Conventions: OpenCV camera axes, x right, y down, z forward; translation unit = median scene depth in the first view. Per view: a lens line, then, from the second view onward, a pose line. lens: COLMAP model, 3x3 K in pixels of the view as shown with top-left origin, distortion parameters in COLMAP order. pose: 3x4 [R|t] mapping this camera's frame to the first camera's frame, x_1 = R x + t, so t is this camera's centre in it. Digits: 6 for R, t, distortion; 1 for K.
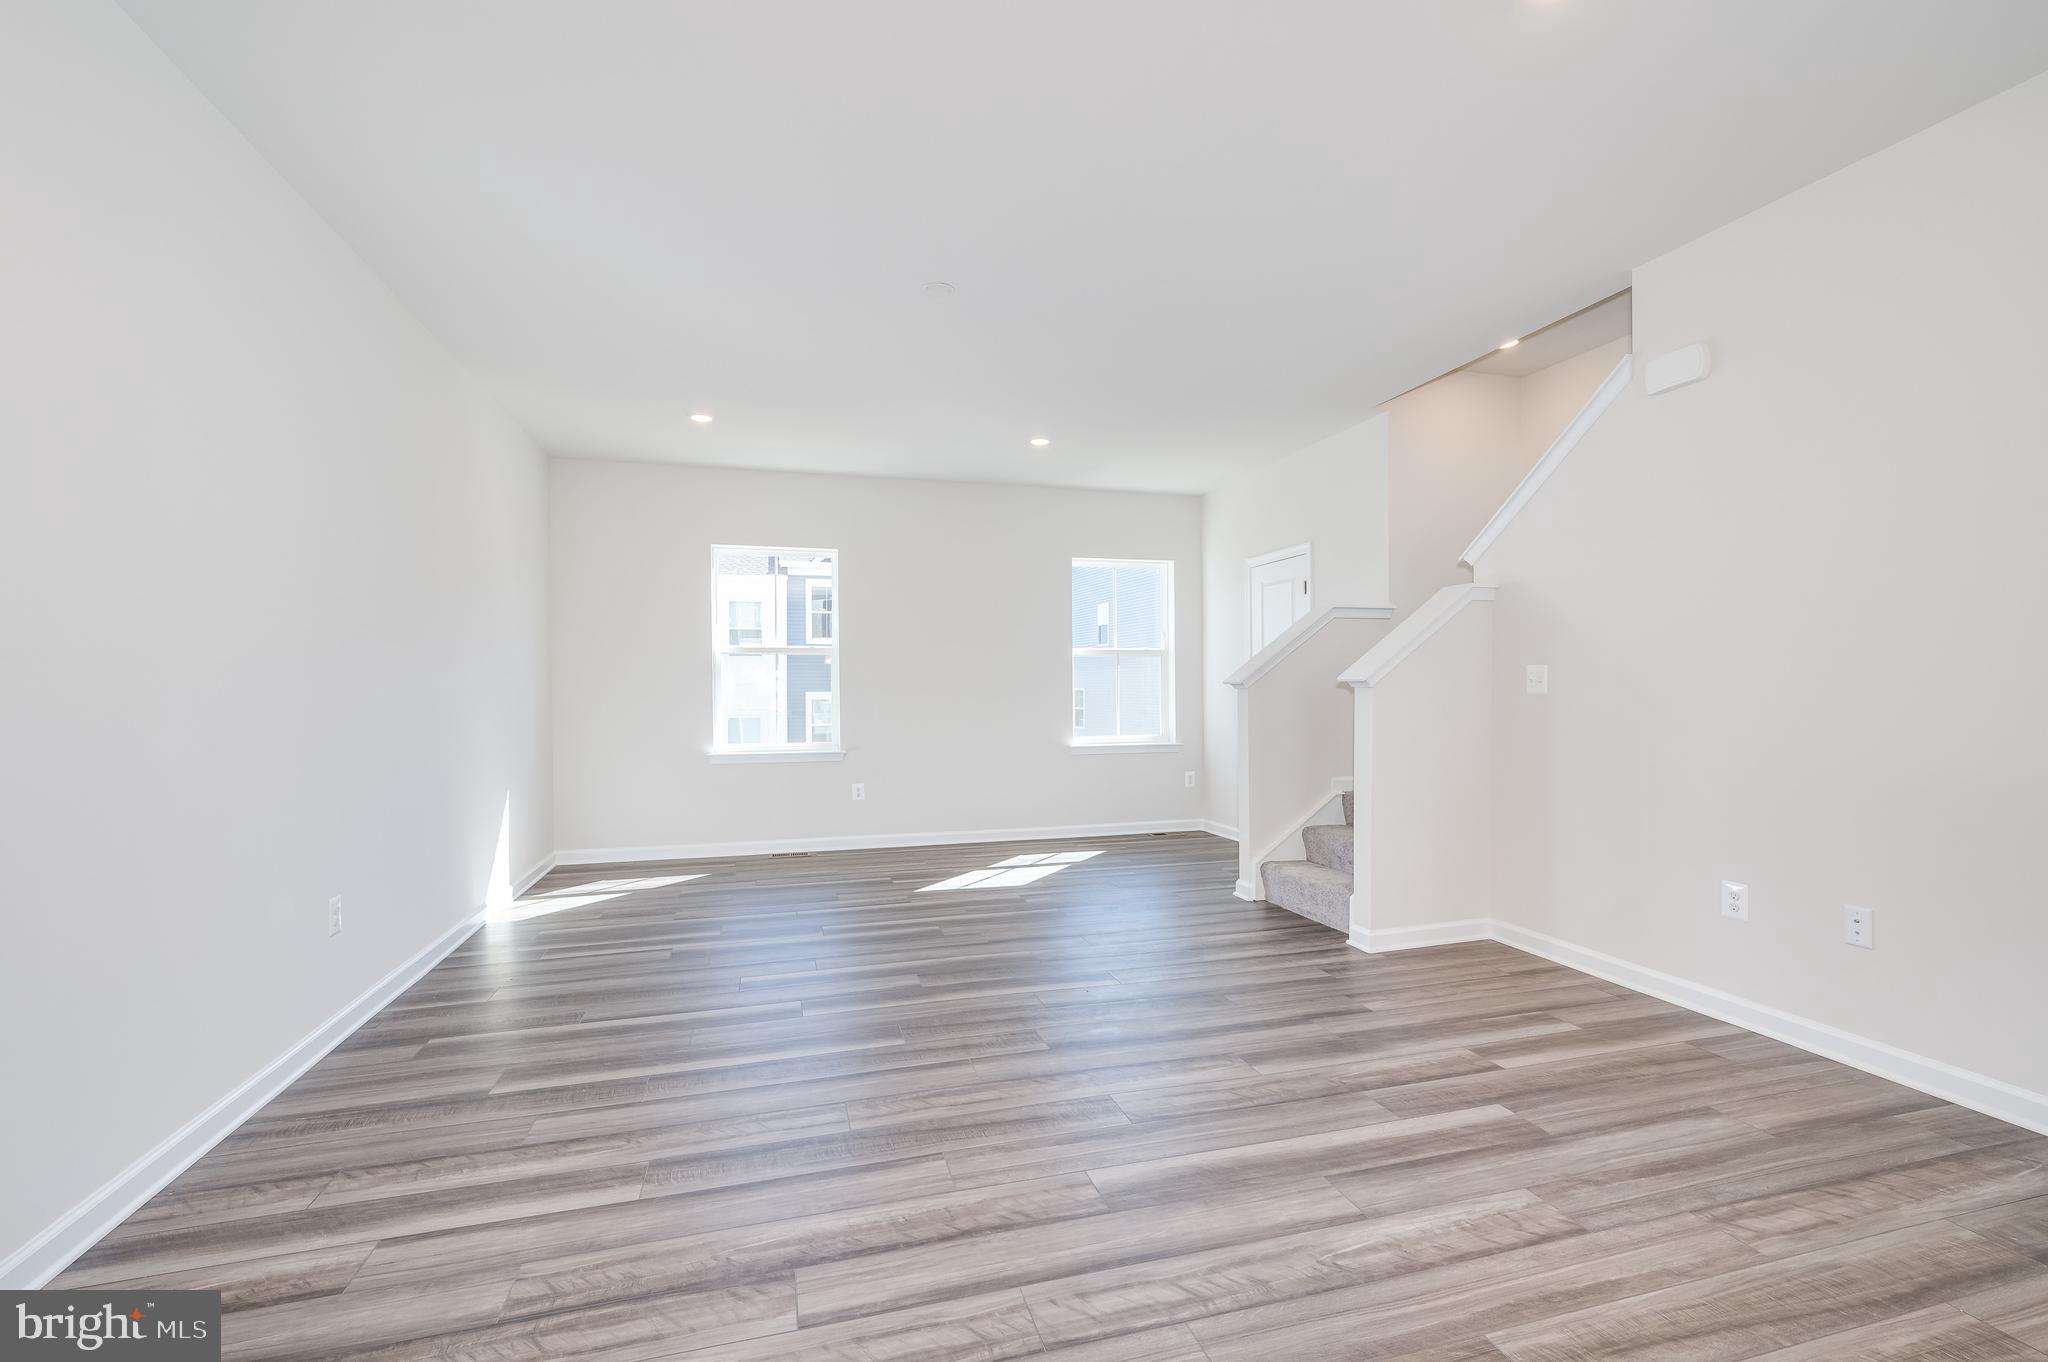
lens RADIAL K [[944.7, 0, 1033.8], [0, 944.7, 679.6], [0, 0, 1]] dist [-0.006087, 0.002884]
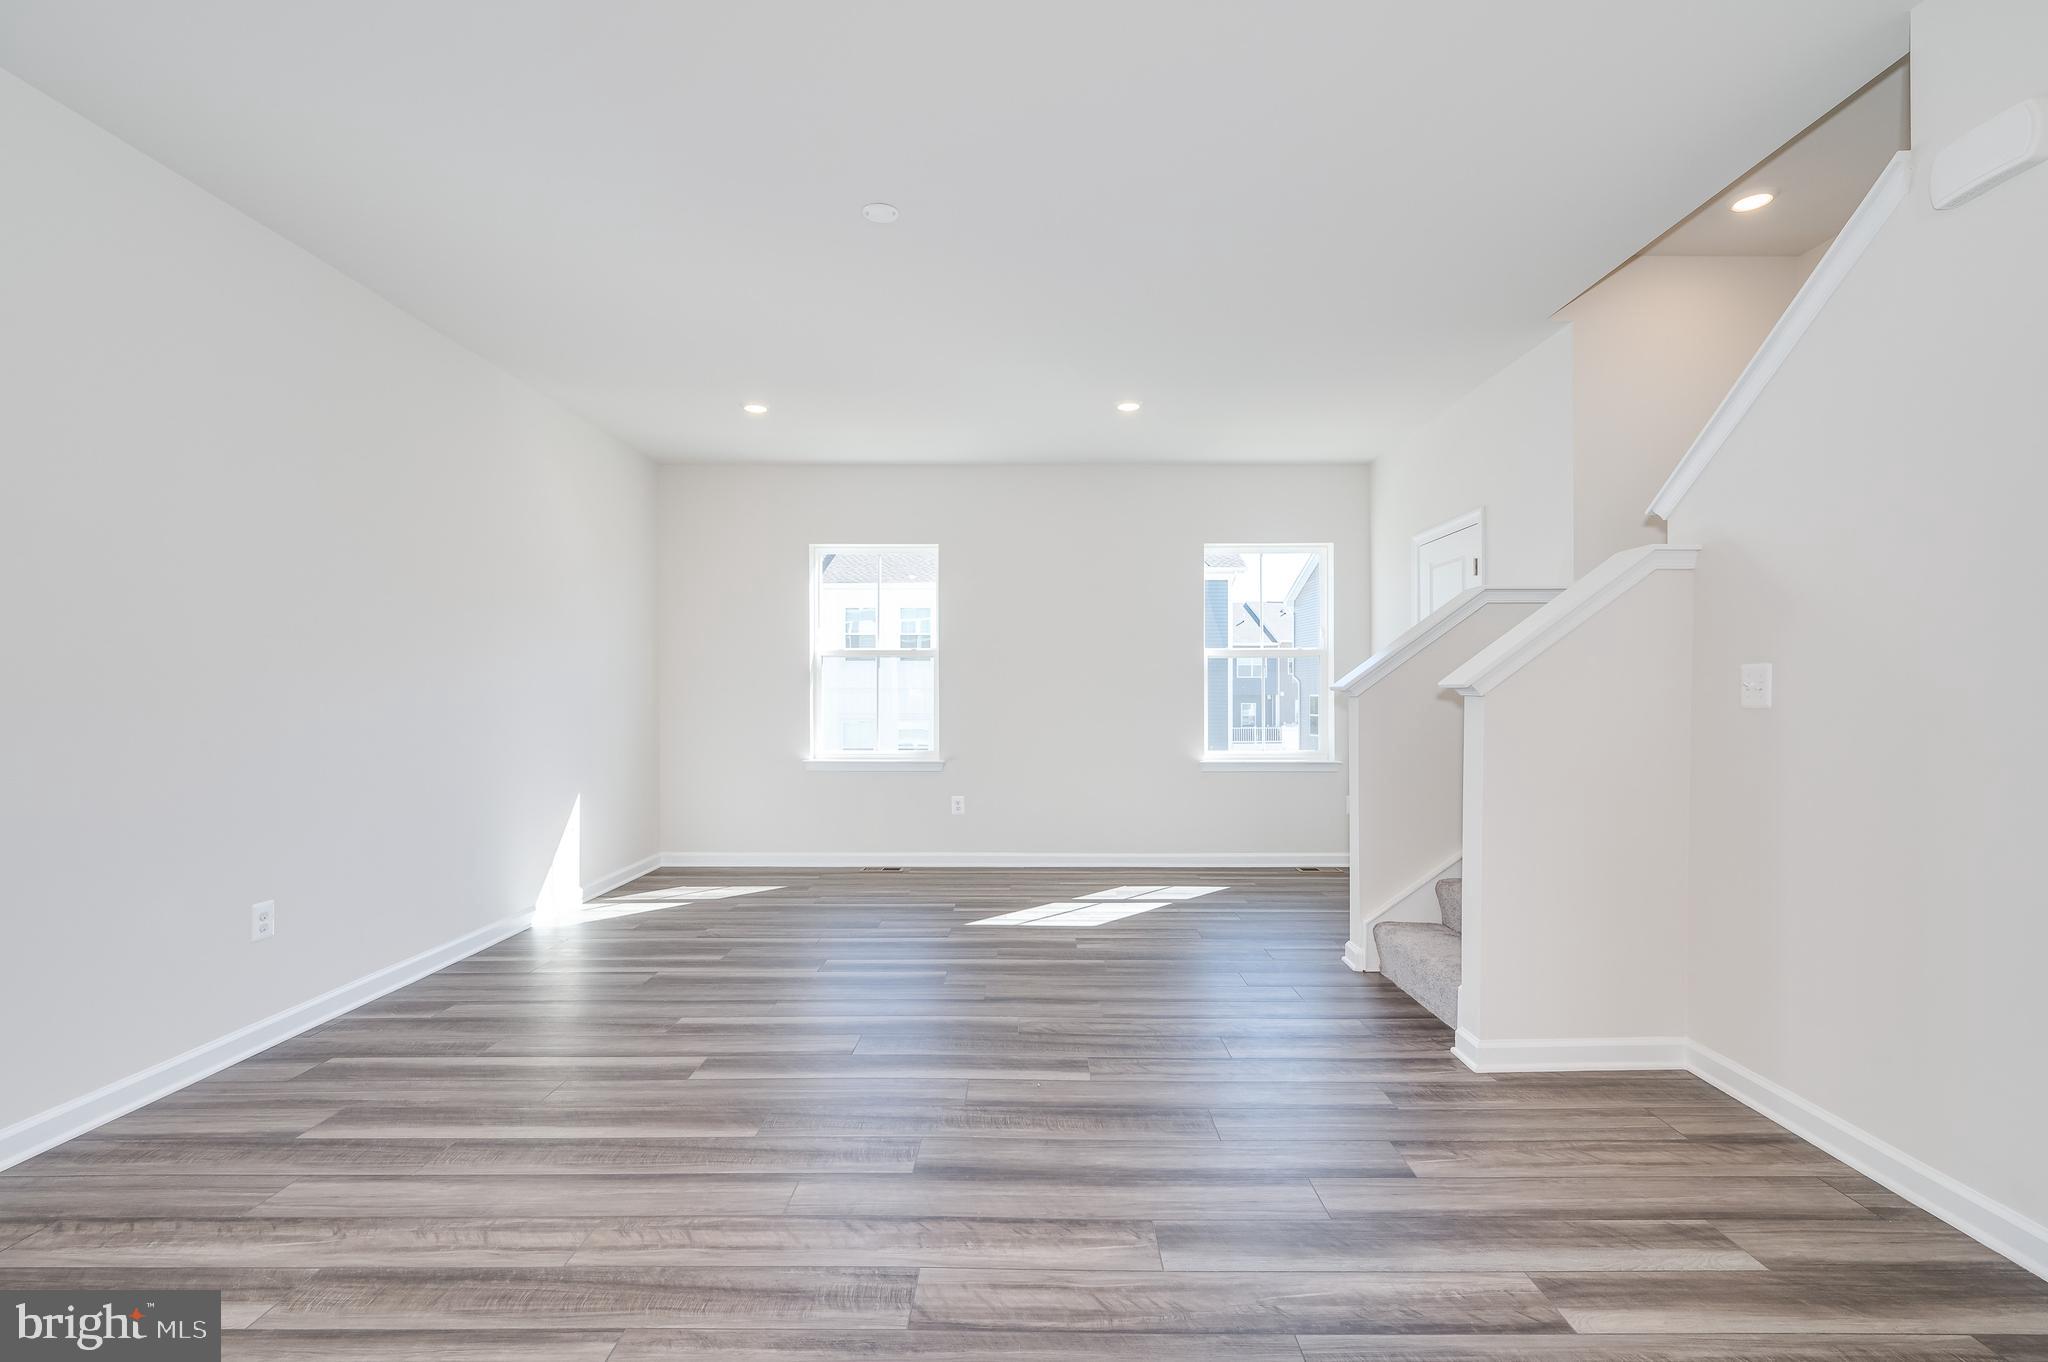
lens RADIAL K [[944.7, 0, 1010.3], [0, 944.7, 684.0], [0, 0, 1]] dist [-0.006087, 0.002884]
pose [[0.955600, 0.002739, -0.294653, 0.210597], [-0.002873, 0.999996, -0.000023, -0.000089], [0.294651, 0.000868, 0.955604, 0.203321]]
